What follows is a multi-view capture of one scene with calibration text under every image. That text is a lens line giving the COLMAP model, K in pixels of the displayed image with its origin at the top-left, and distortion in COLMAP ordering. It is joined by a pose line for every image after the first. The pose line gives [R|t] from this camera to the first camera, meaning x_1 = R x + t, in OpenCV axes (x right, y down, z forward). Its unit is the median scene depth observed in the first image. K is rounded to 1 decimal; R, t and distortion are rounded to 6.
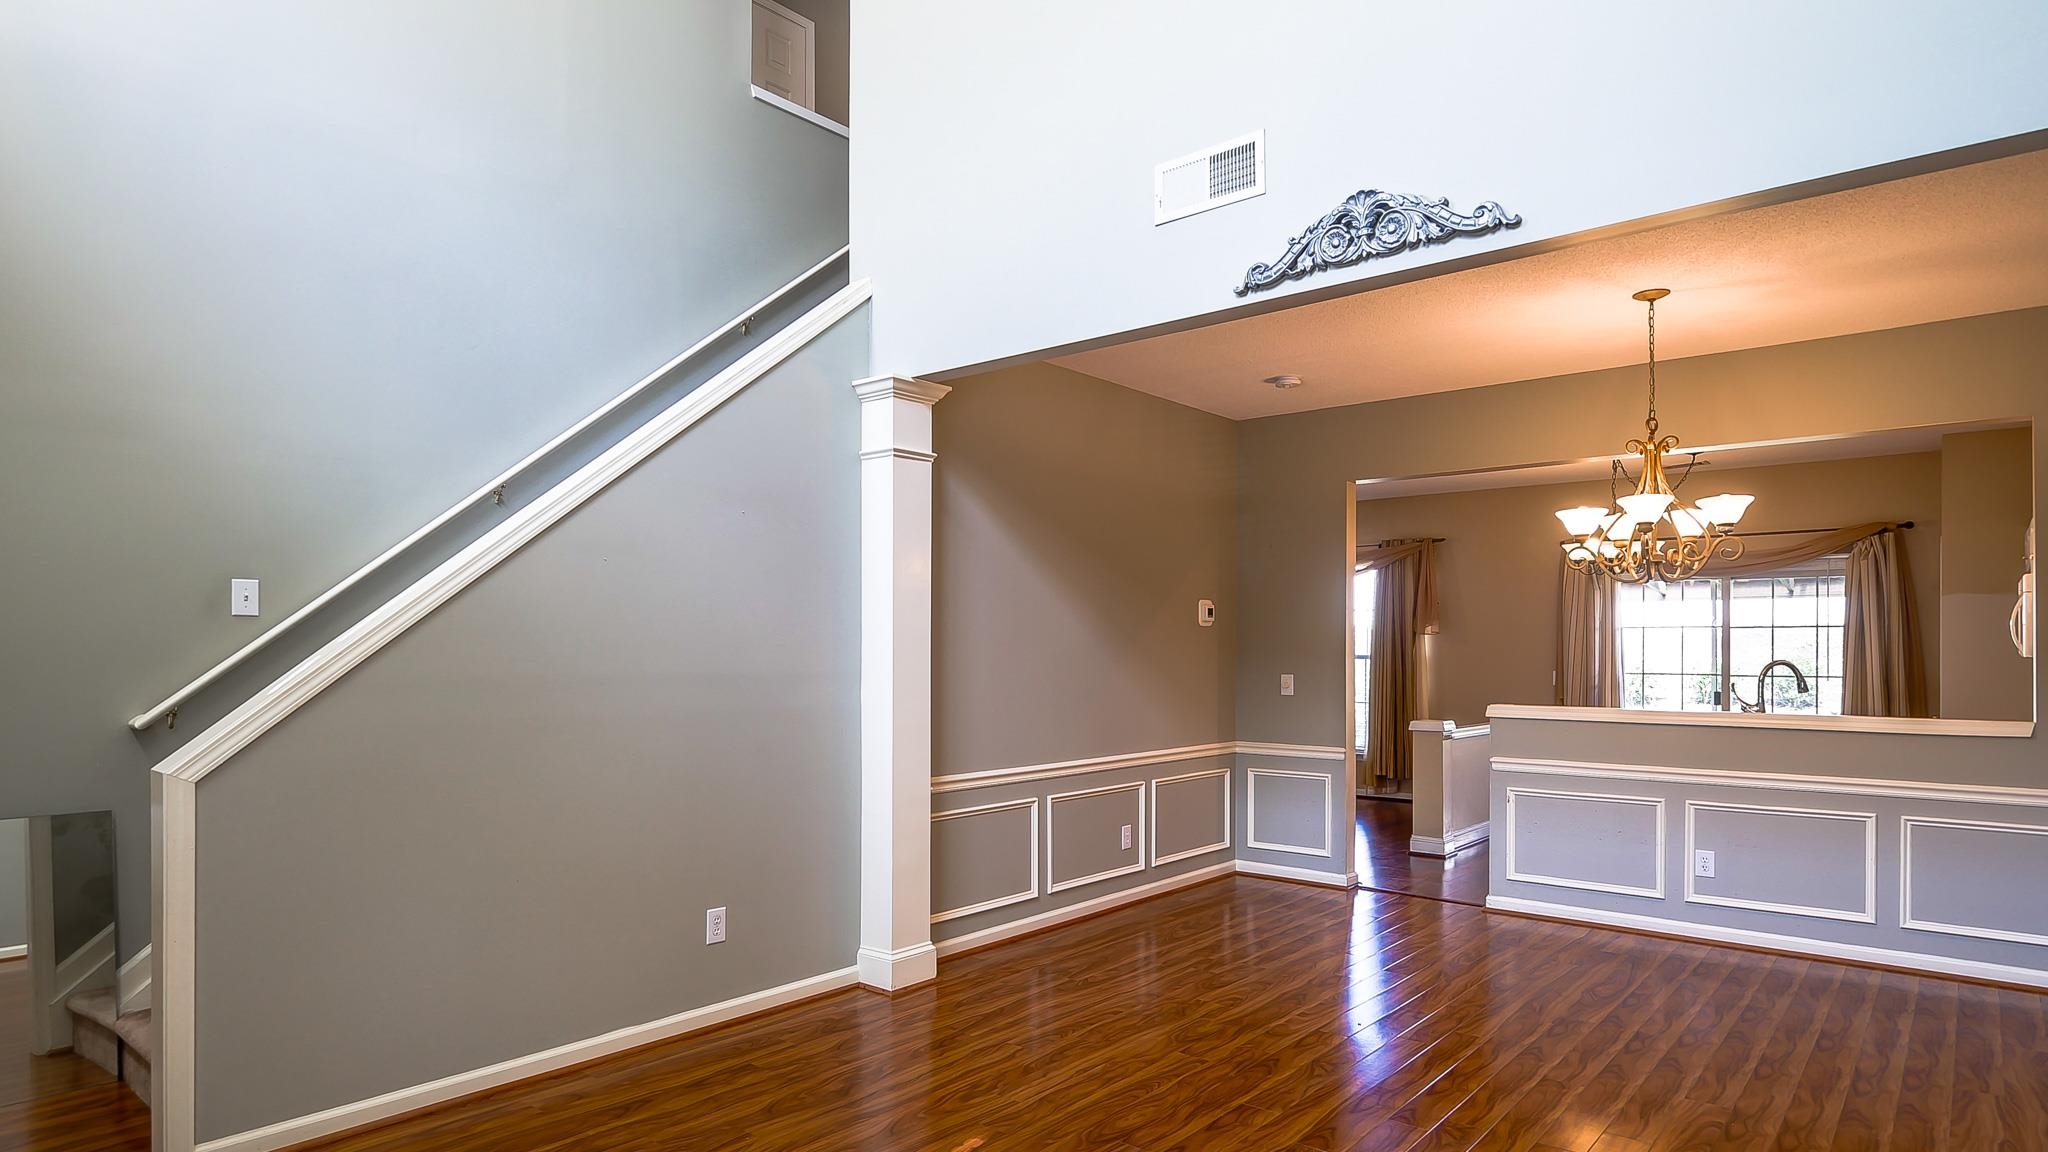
lens RADIAL K [[1120.3, 0, 1053.2], [0, 1120.3, 645.2], [0, 0, 1]] dist [-0.009166, -0.002915]
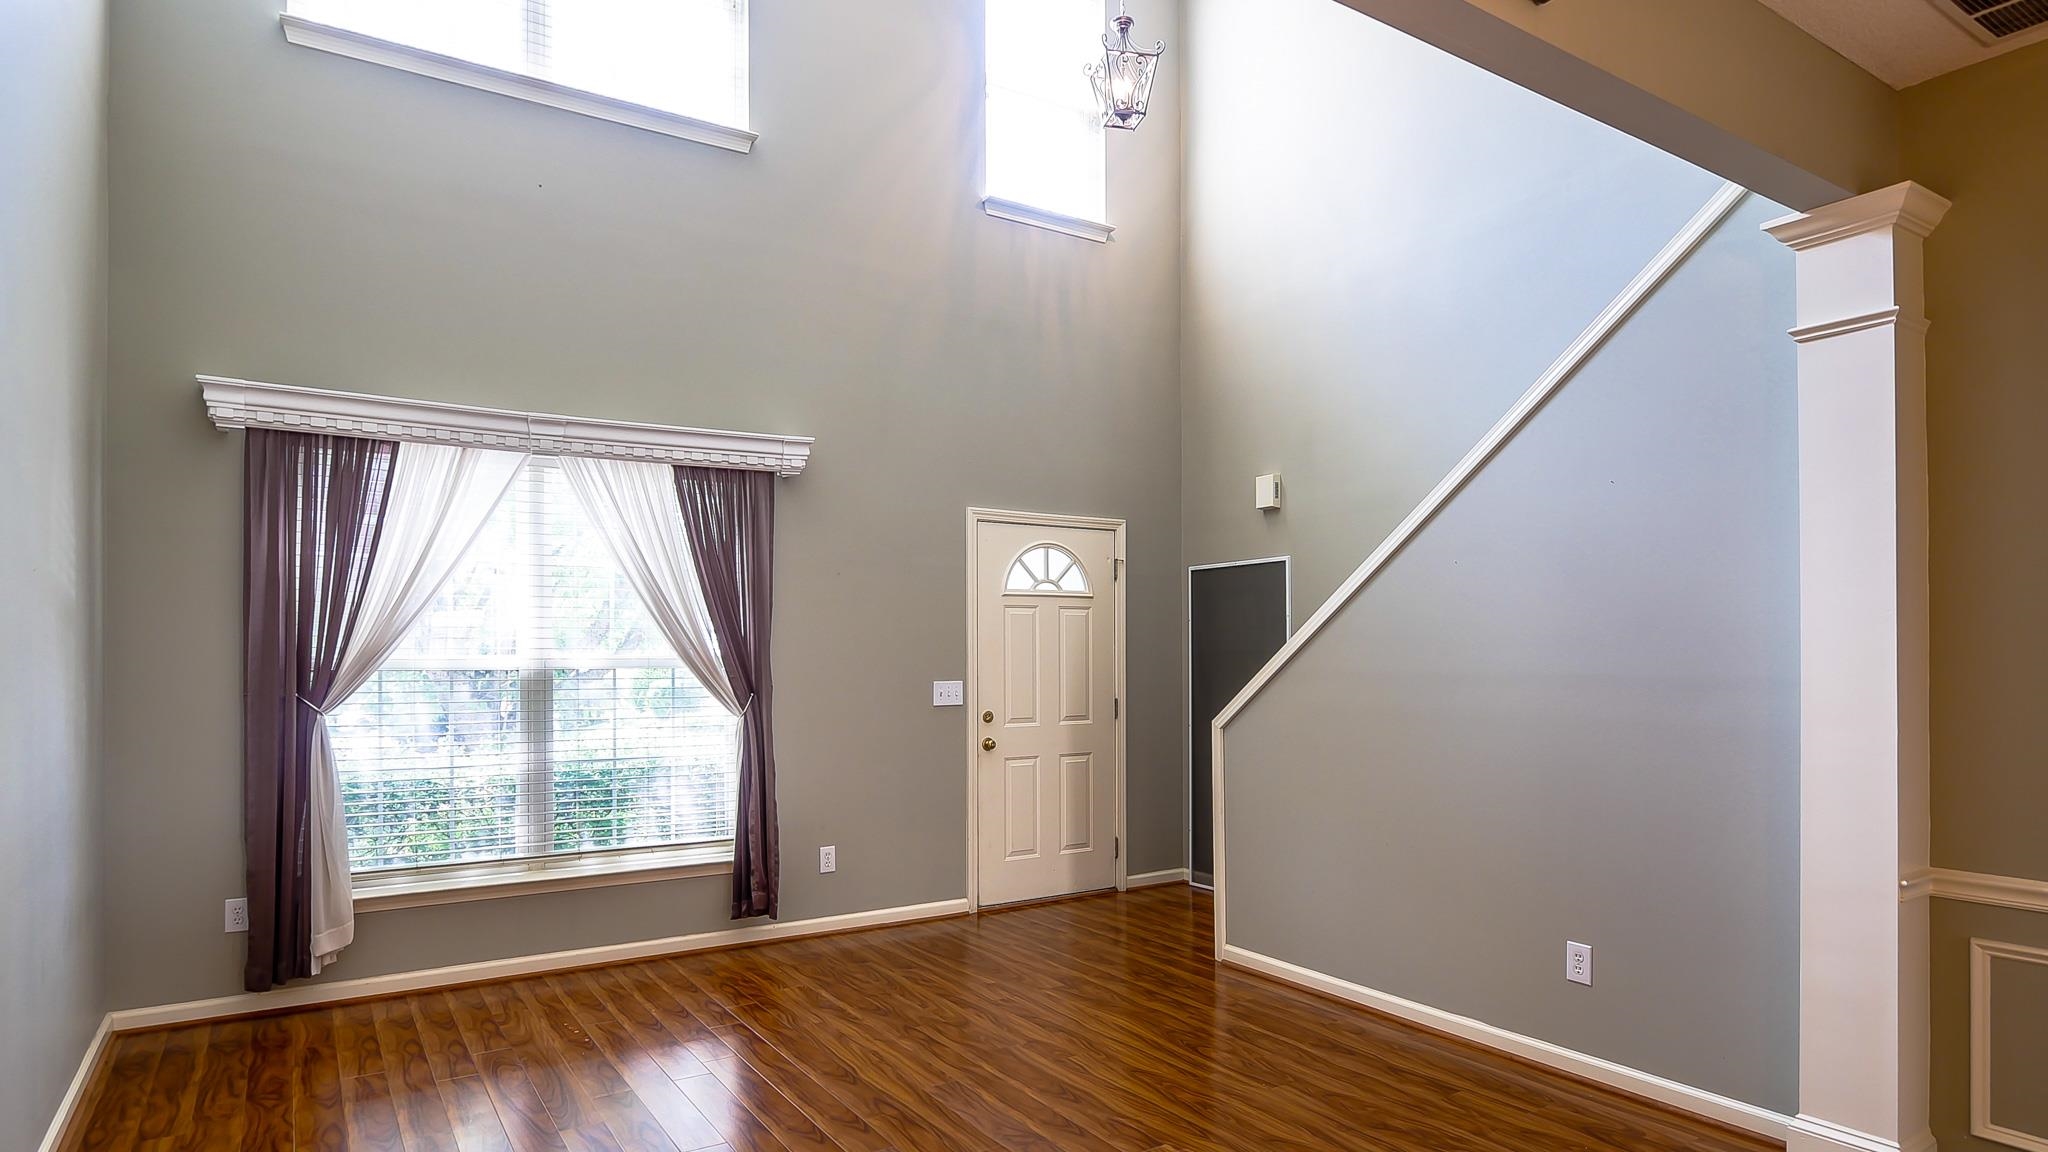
lens RADIAL K [[1120.3, 0, 999.6], [0, 1120.3, 643.1], [0, 0, 1]] dist [-0.009166, -0.002915]
pose [[-0.318745, -0.009212, -0.947796, 0.638818], [0.015424, 0.999770, -0.014905, 0.003232], [0.947715, -0.019370, -0.318530, 0.797032]]
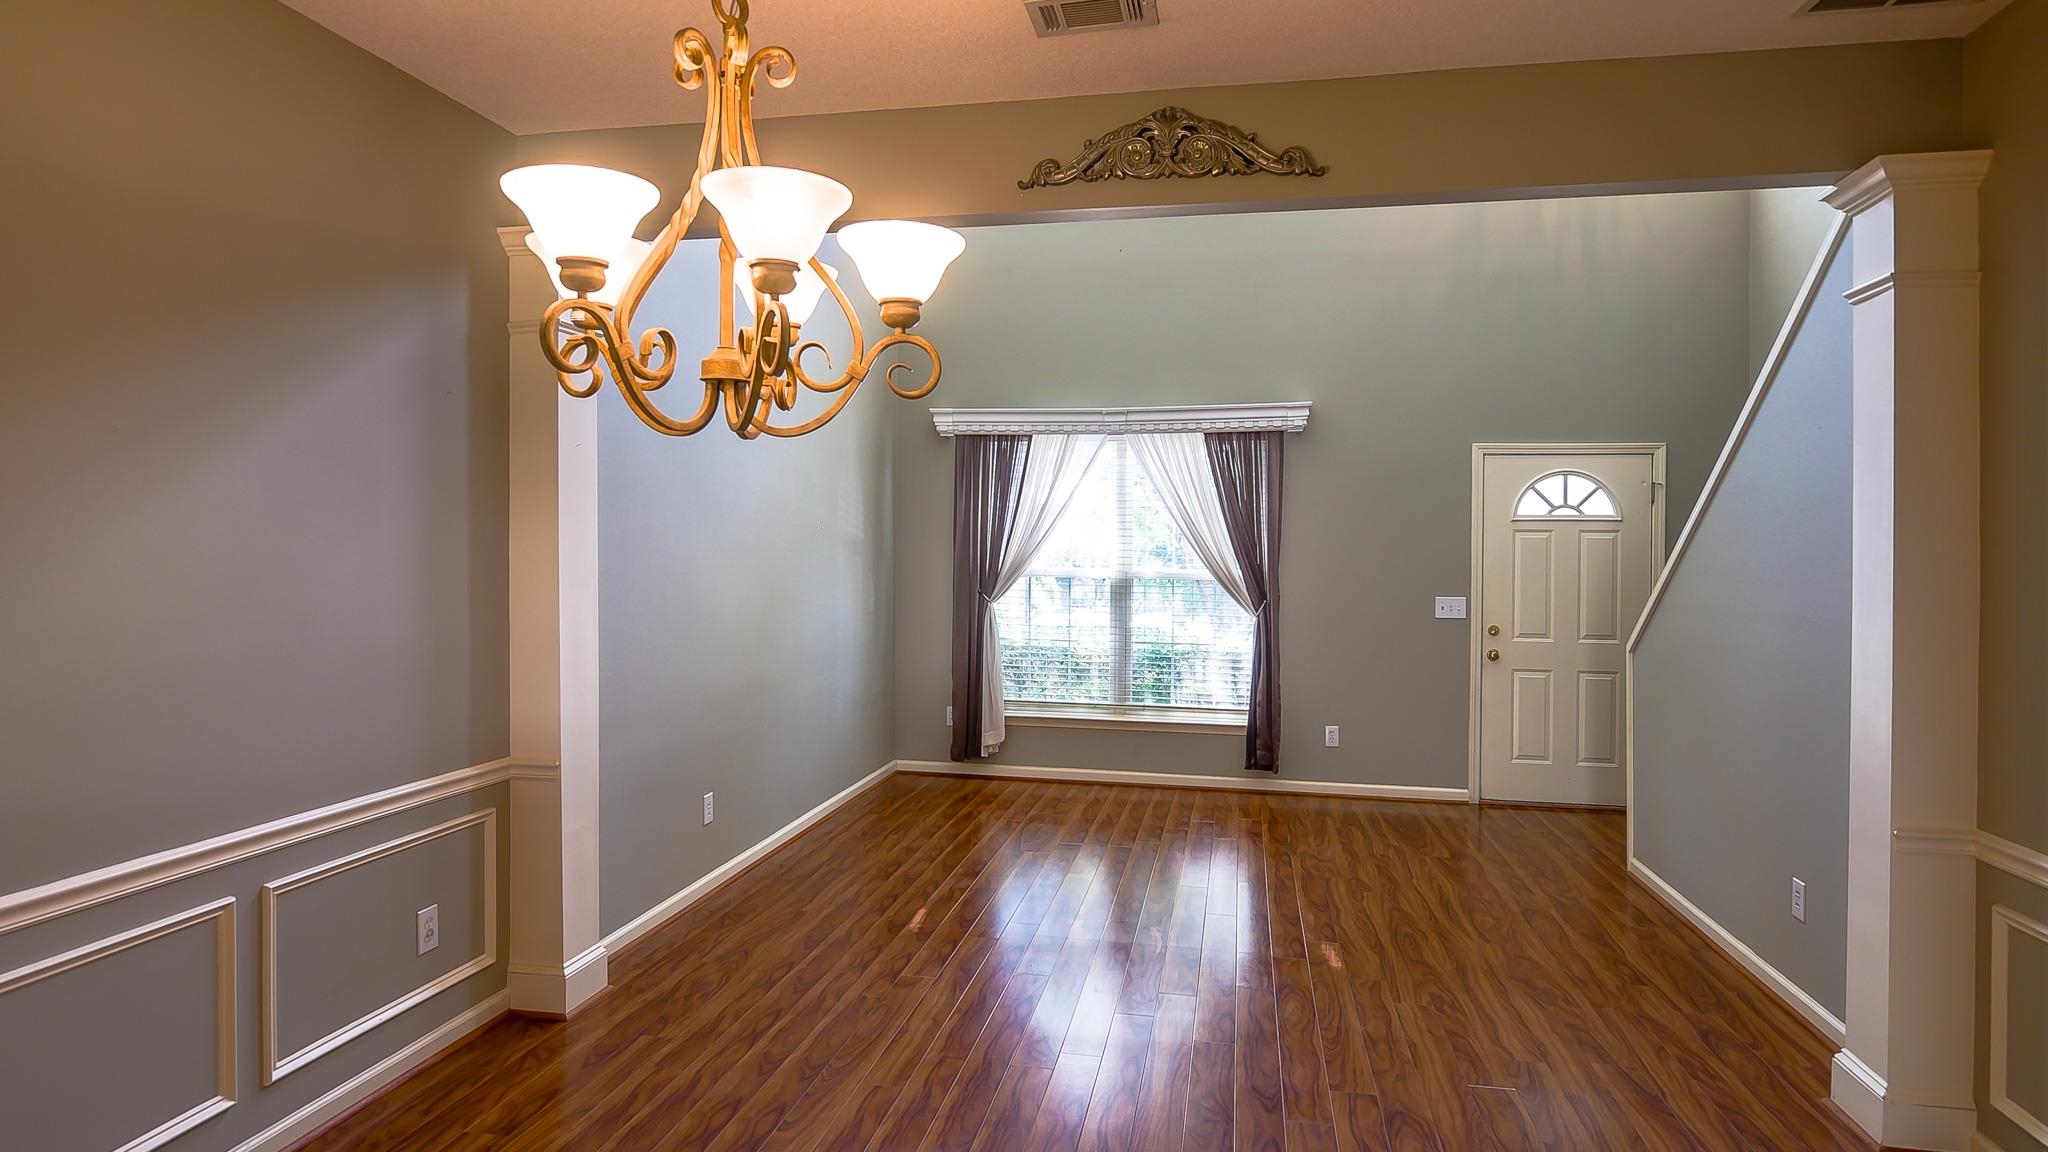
lens RADIAL K [[1120.3, 0, 996.3], [0, 1120.3, 560.1], [0, 0, 1]] dist [-0.009166, -0.002915]
pose [[-0.890623, -0.004385, -0.454722, 0.638542], [-0.003854, 0.999990, -0.002096, -0.017716], [0.454727, -0.000114, -0.890631, 1.403253]]
